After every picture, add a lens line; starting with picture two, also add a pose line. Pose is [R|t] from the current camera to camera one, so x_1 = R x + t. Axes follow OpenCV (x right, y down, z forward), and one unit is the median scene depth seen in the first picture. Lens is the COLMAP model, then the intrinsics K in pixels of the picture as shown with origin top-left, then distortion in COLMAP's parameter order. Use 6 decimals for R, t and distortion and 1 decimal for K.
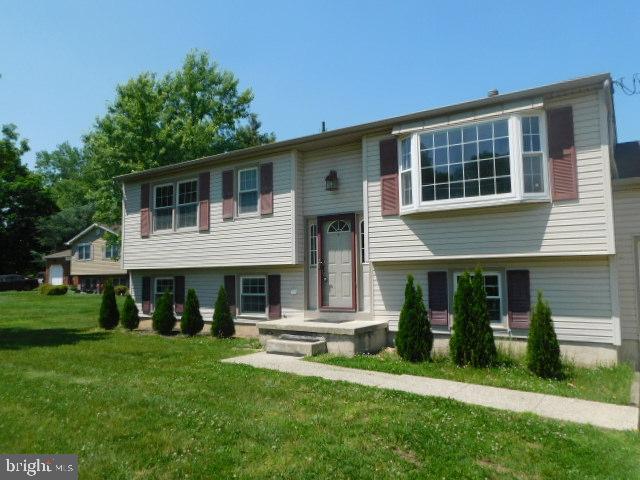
lens RADIAL K [[486.3, 0, 320.0], [0, 486.3, 240.0], [0, 0, 1]] dist [-0.003300, -0.001246]
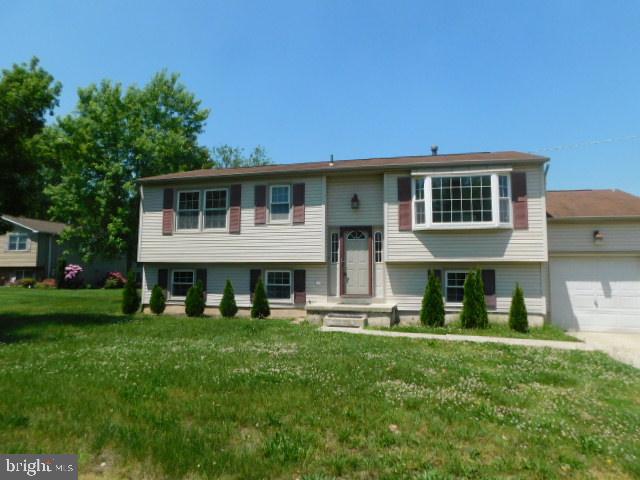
lens RADIAL K [[421.1, 0, 323.4], [0, 421.1, 235.5], [0, 0, 1]] dist [-0.075639, 0.055108]
pose [[0.935704, 0.048703, 0.349408, -0.500155], [-0.043924, 0.998802, -0.021593, 0.002888], [-0.350041, 0.004857, 0.936722, -0.078860]]
